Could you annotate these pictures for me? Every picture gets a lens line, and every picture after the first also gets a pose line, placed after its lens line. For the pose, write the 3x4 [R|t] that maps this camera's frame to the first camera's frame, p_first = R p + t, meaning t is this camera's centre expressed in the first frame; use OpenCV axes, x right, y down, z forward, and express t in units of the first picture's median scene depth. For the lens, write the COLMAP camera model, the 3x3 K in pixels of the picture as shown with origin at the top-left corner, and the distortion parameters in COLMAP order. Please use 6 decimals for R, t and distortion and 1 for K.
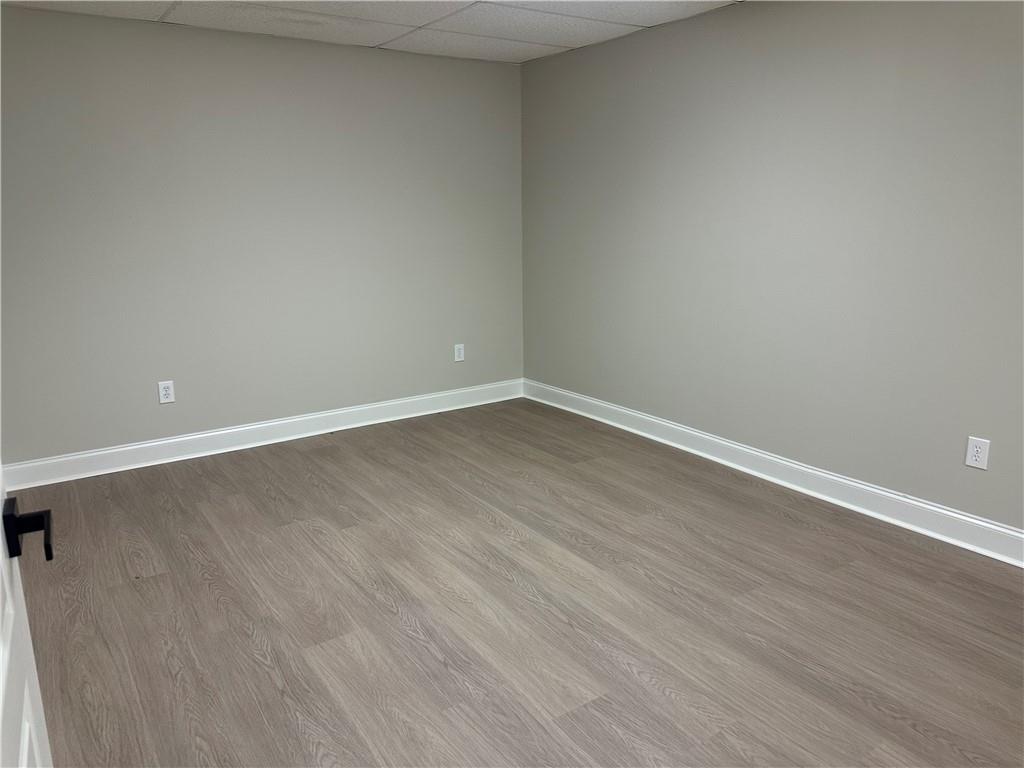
lens RADIAL K [[724.8, 0, 512.0], [0, 724.8, 384.0], [0, 0, 1]] dist [0.137279, -0.192813]
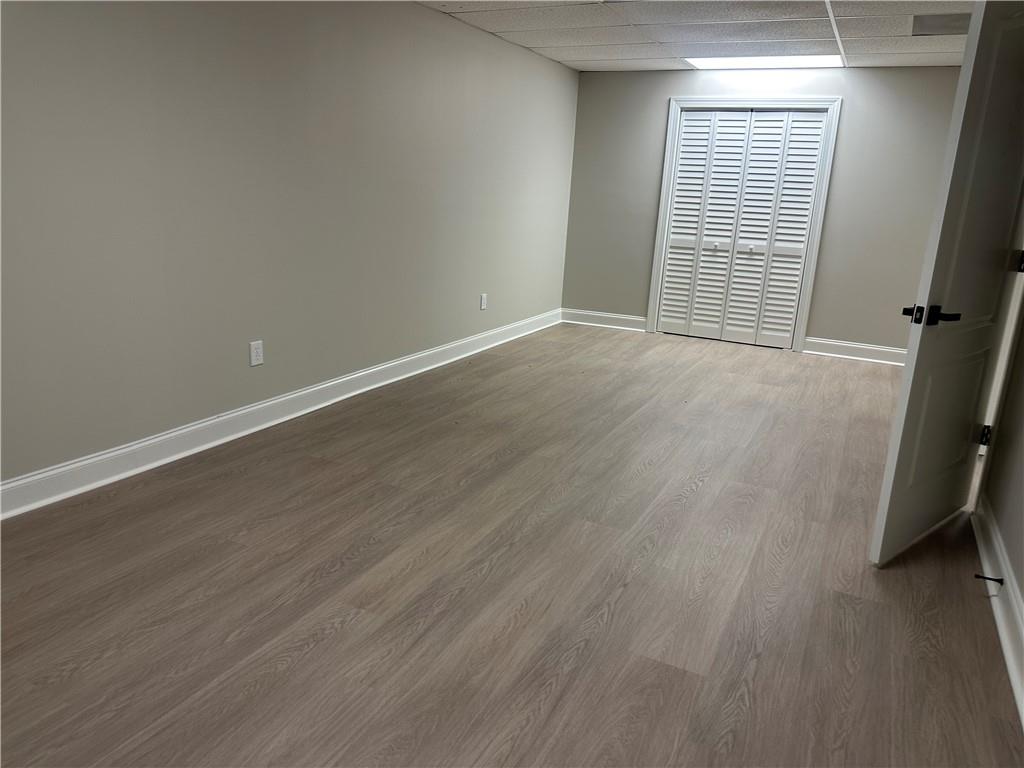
lens RADIAL K [[724.8, 0, 512.0], [0, 724.8, 384.0], [0, 0, 1]] dist [0.137279, -0.192813]
pose [[-0.488942, -0.239234, 0.838870, -0.695467], [0.157416, 0.921672, 0.354599, -0.250324], [-0.857996, 0.305430, -0.412985, 1.230159]]
